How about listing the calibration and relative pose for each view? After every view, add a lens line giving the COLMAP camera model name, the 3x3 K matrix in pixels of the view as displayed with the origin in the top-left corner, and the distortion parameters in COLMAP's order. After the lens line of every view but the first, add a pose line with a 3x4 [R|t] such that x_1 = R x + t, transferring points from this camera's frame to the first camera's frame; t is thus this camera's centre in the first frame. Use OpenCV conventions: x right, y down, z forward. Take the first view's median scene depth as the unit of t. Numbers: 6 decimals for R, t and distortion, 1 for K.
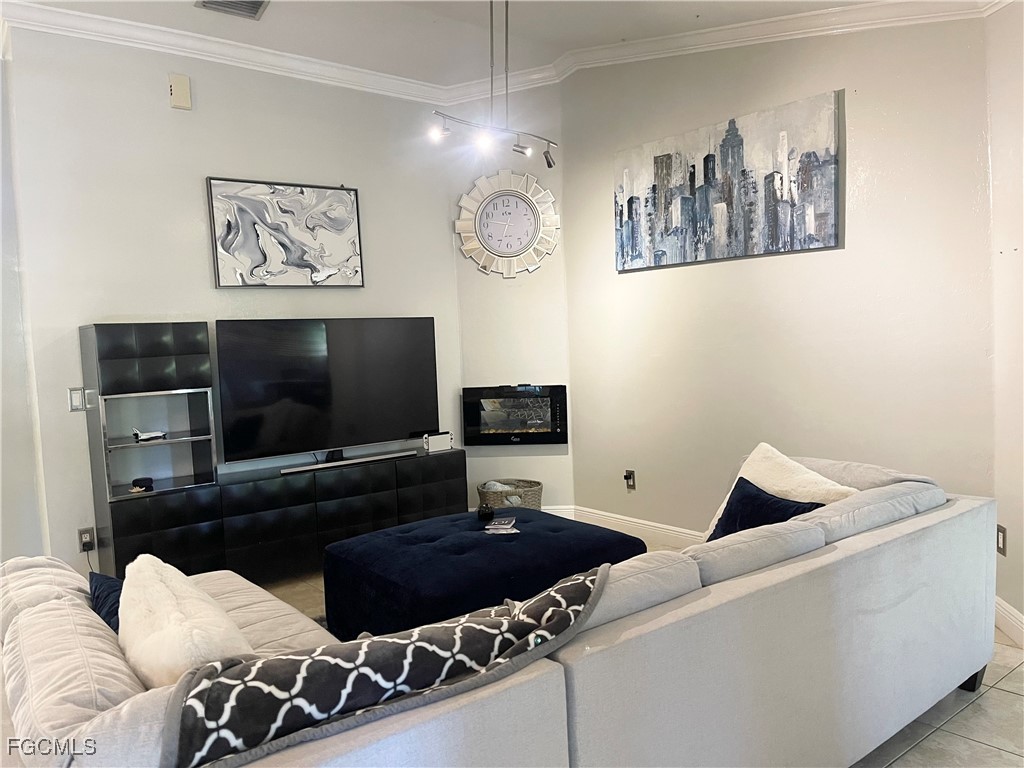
lens RADIAL K [[770.1, 0, 507.6], [0, 770.1, 386.2], [0, 0, 1]] dist [0.042671, -0.000315]
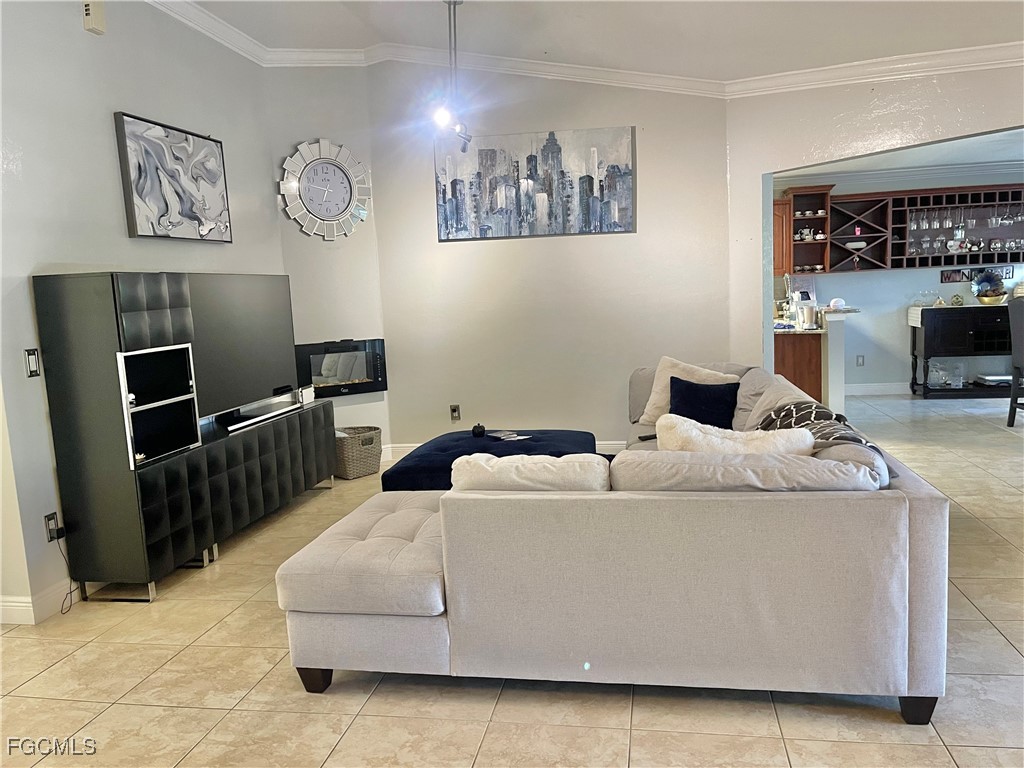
lens RADIAL K [[773.4, 0, 512.0], [0, 773.4, 384.0], [0, 0, 1]] dist [0.081717, -0.089885]
pose [[0.752941, -0.073904, 0.653925, -0.646785], [0.056285, 0.997265, 0.047900, 0.025307], [-0.655676, 0.000741, 0.755042, 0.016764]]
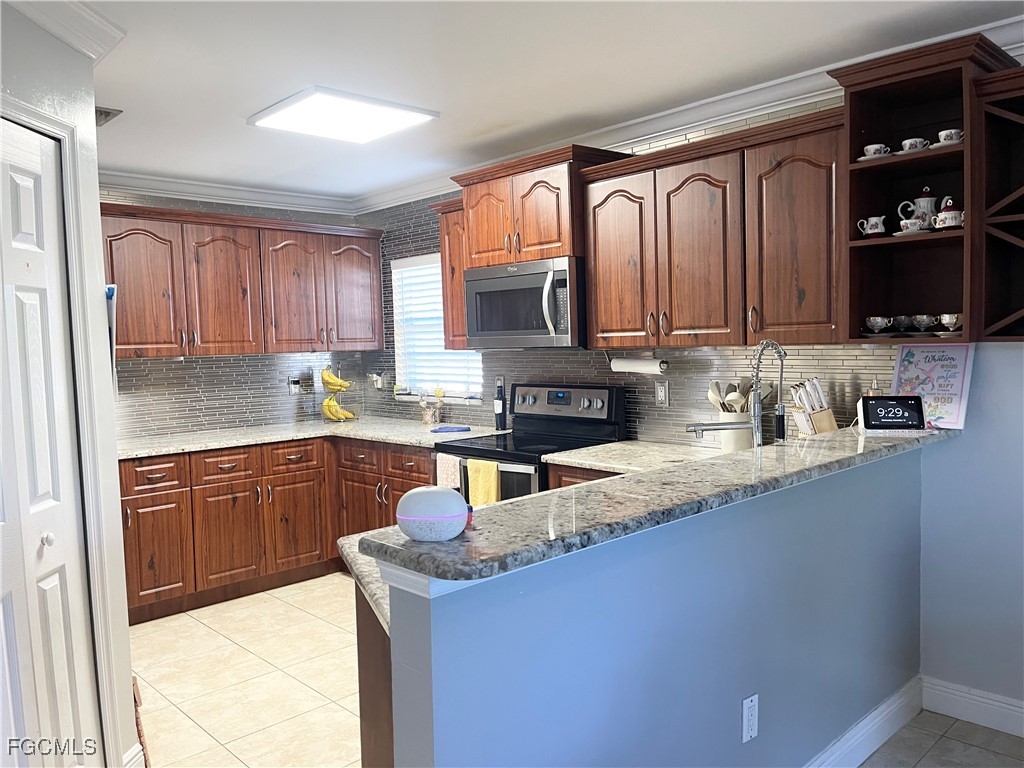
lens RADIAL K [[773.4, 0, 512.0], [0, 773.4, 384.0], [0, 0, 1]] dist [0.081717, -0.089885]
pose [[0.995459, 0.006054, 0.094996, 0.747886], [-0.005750, 0.999977, -0.003469, -0.070646], [-0.095015, 0.002907, 0.995472, 0.405651]]
